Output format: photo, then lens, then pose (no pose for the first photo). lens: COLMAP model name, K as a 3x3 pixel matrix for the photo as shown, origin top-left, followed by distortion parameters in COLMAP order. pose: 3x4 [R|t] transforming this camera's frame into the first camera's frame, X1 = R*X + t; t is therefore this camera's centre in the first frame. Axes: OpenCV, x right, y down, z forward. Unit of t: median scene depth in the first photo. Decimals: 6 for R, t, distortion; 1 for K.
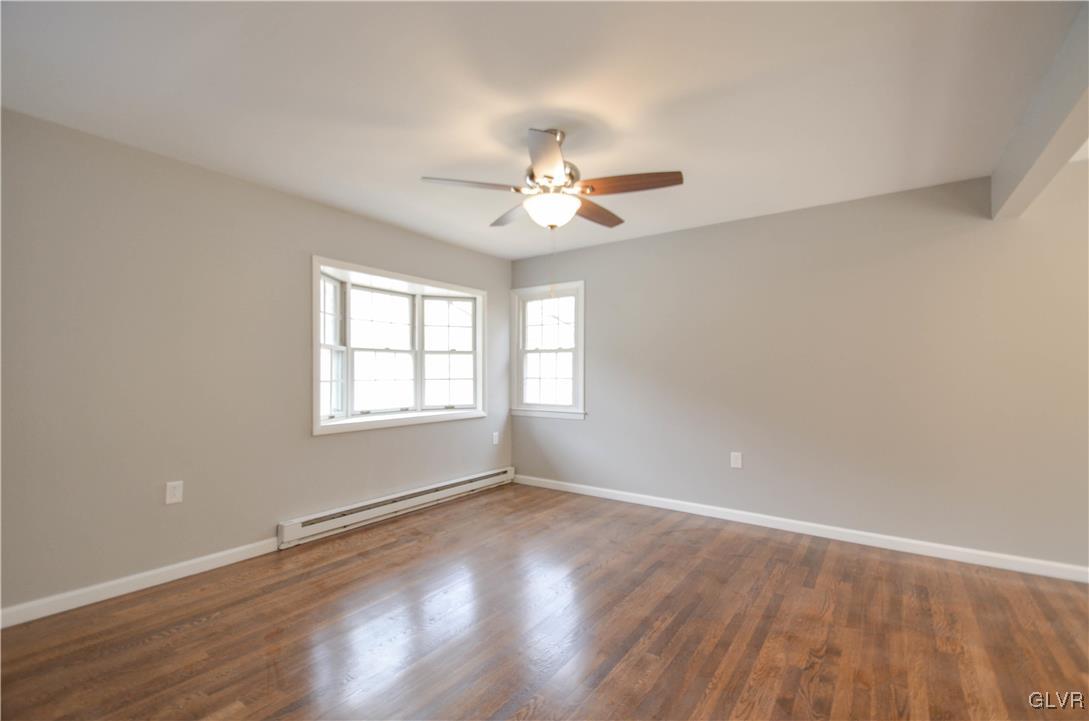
lens RADIAL K [[487.8, 0, 542.9], [0, 487.8, 367.0], [0, 0, 1]] dist [0.023329, -0.011478]
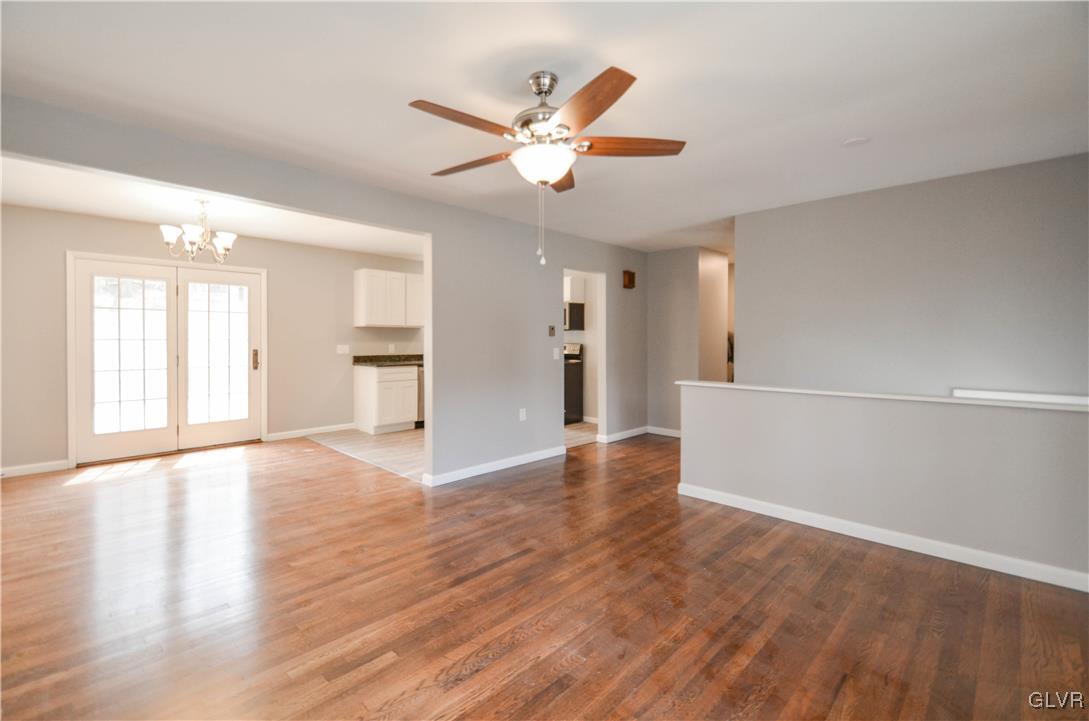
lens RADIAL K [[487.8, 0, 510.6], [0, 487.8, 343.4], [0, 0, 1]] dist [0.023329, -0.011478]
pose [[-0.980420, -0.002639, 0.196898, -0.068690], [-0.003524, 0.999985, -0.004147, 0.003222], [-0.196884, -0.004760, -0.980415, 1.240263]]
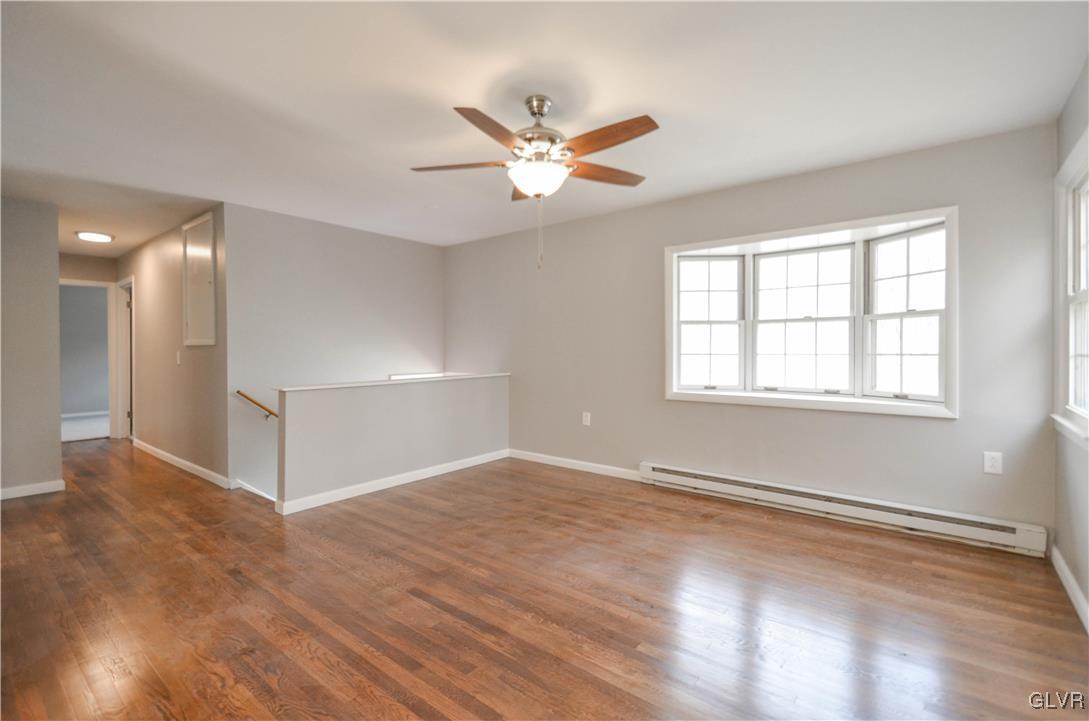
lens RADIAL K [[487.8, 0, 545.8], [0, 487.8, 355.3], [0, 0, 1]] dist [0.023329, -0.011478]
pose [[-0.059809, 0.012992, -0.998125, 0.655666], [0.013511, 0.999834, 0.012205, 0.013688], [0.998118, -0.012755, -0.059974, 0.704062]]
